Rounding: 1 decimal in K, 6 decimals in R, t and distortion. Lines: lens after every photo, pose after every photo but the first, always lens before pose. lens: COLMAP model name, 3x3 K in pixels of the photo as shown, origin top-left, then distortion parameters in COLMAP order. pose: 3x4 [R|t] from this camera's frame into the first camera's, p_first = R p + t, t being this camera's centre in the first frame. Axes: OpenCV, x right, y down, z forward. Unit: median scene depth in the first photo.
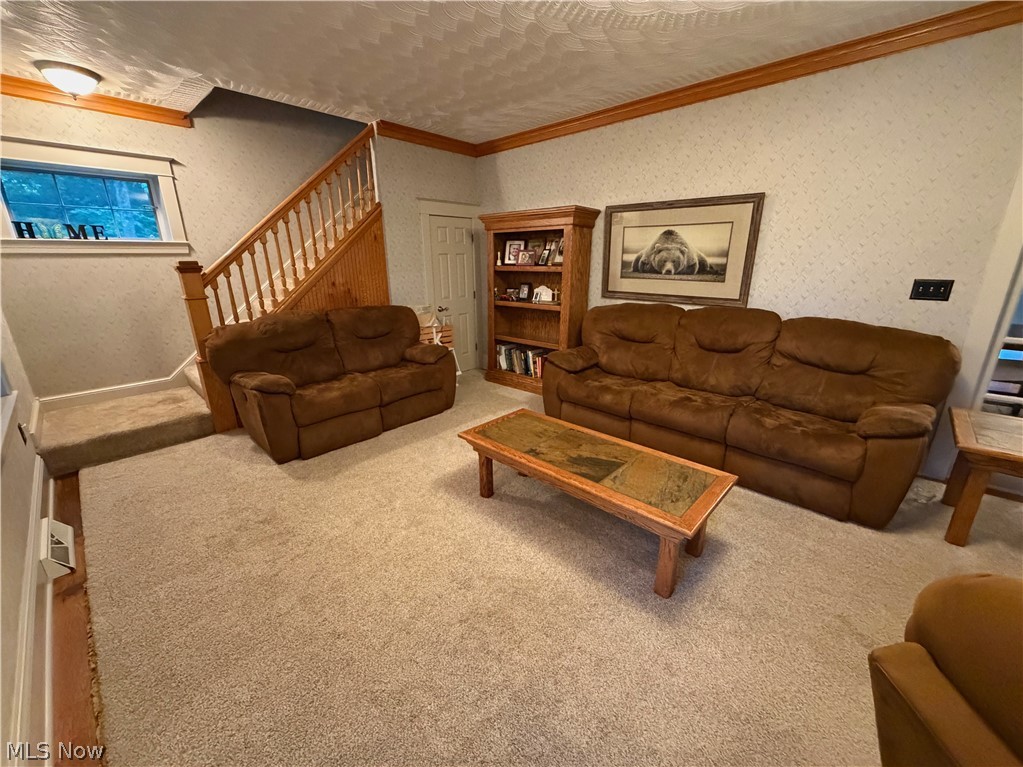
lens RADIAL K [[414.4, 0, 514.7], [0, 414.4, 383.7], [0, 0, 1]] dist [0.000958, 0.000136]
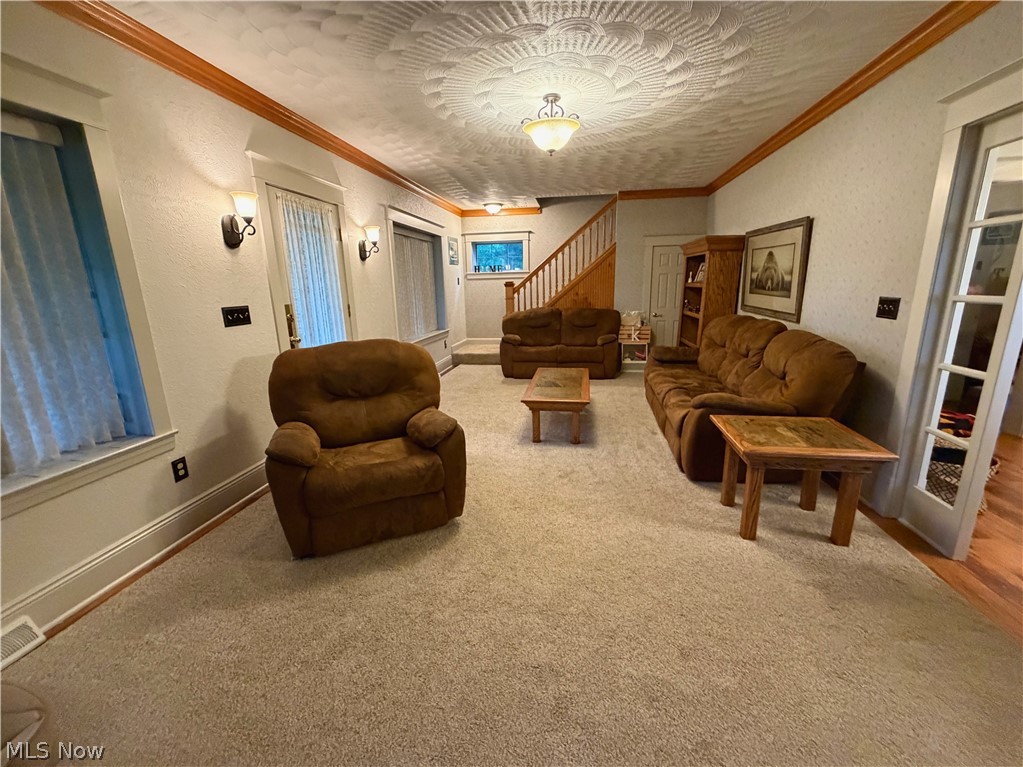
lens RADIAL K [[414.4, 0, 514.7], [0, 414.4, 383.7], [0, 0, 1]] dist [0.000958, 0.000136]
pose [[0.568027, 0.193081, -0.800041, 0.950044], [-0.222632, 0.971897, 0.076489, 0.046504], [0.792326, 0.134667, 0.595050, -0.170268]]
